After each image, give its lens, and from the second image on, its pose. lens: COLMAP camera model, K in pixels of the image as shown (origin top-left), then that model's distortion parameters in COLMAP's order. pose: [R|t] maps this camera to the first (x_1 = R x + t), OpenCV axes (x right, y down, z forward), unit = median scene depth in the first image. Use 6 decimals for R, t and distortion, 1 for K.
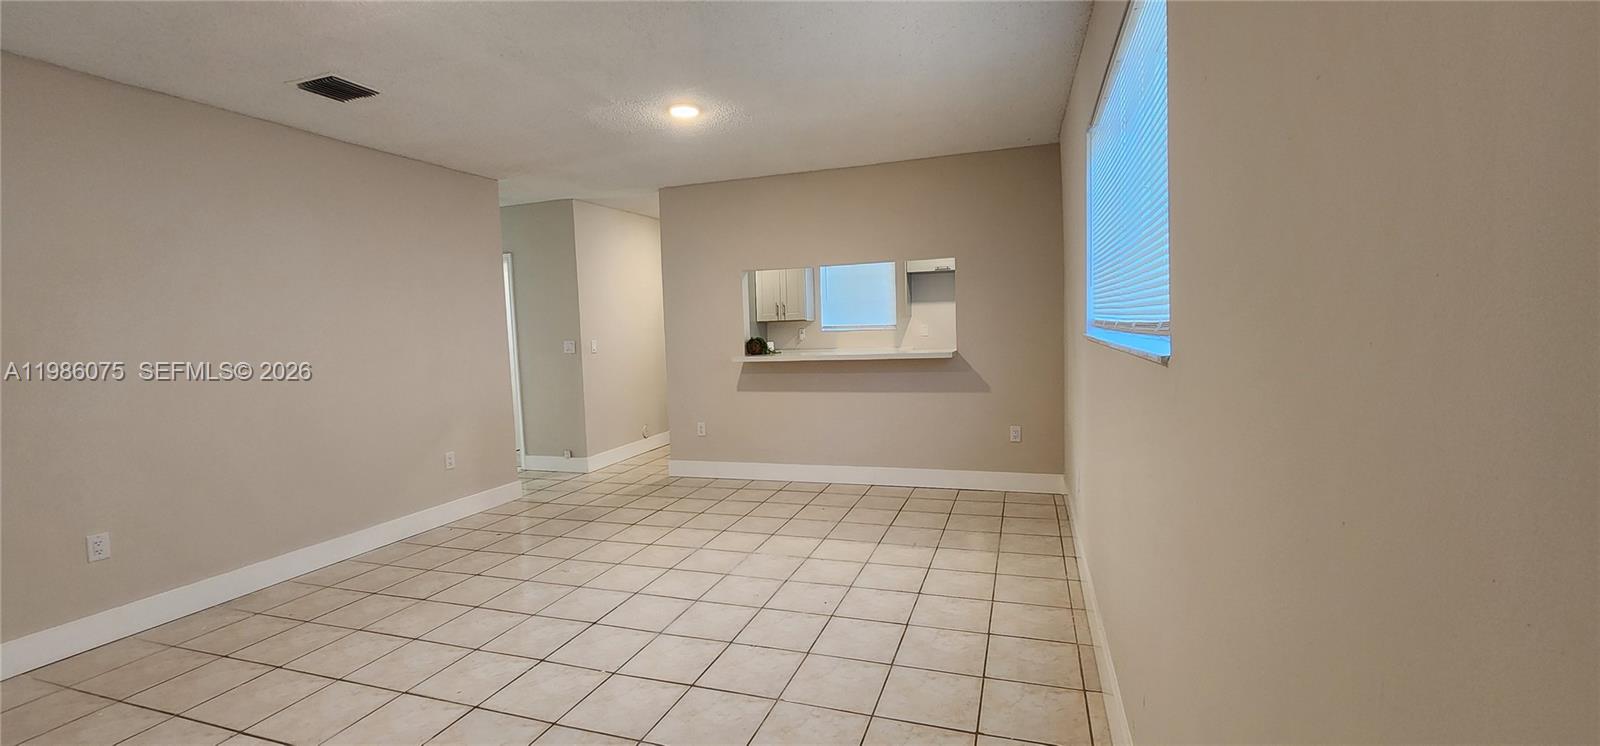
lens RADIAL K [[660.4, 0, 799.0], [0, 660.4, 360.1], [0, 0, 1]] dist [0.002280, 0.000287]
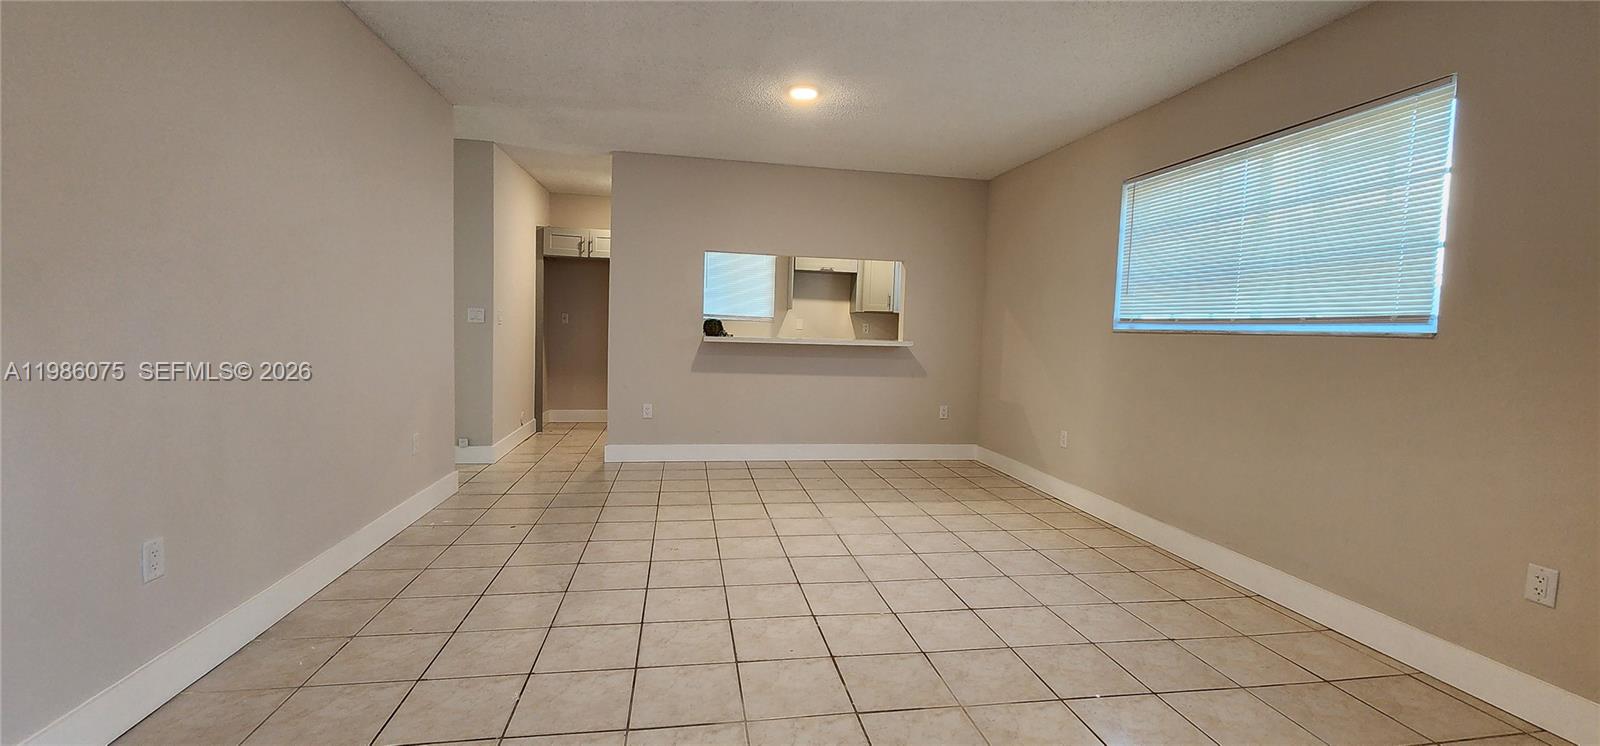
lens RADIAL K [[656.1, 0, 801.5], [0, 656.1, 368.7], [0, 0, 1]] dist [-0.000725, -0.000015]
pose [[0.874223, 0.031749, 0.484485, -0.484021], [-0.035946, 0.999354, -0.000626, 0.042213], [-0.484192, -0.016868, 0.874799, 0.075977]]
